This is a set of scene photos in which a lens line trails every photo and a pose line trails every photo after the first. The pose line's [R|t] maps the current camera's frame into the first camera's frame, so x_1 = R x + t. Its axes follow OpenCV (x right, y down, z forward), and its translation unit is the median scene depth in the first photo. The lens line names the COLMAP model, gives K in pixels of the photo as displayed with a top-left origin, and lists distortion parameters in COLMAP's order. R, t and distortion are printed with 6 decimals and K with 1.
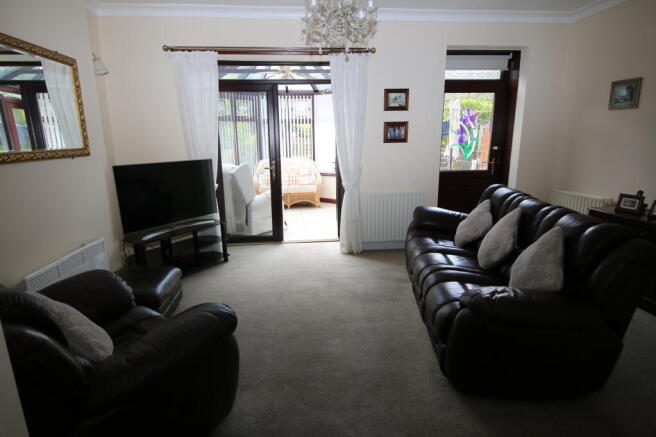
lens RADIAL K [[366.8, 0, 329.3], [0, 366.8, 219.9], [0, 0, 1]] dist [0.000362, -0.001065]
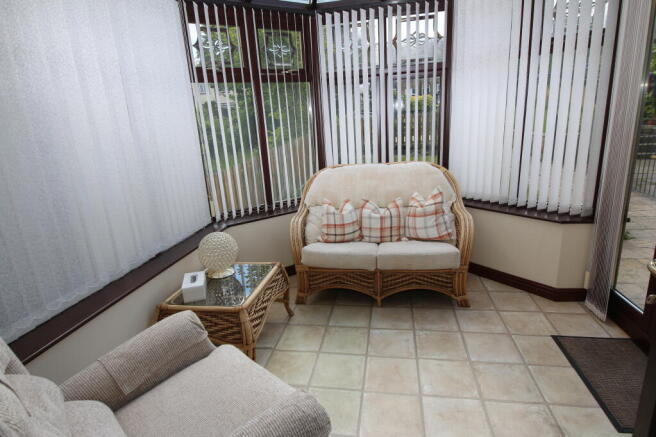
lens RADIAL K [[366.8, 0, 326.4], [0, 366.8, 219.8], [0, 0, 1]] dist [0.000362, -0.001065]
pose [[0.960561, 0.025669, -0.276883, -0.057987], [-0.011540, 0.998552, 0.052537, -0.129681], [0.277831, -0.047270, 0.959466, 0.591483]]
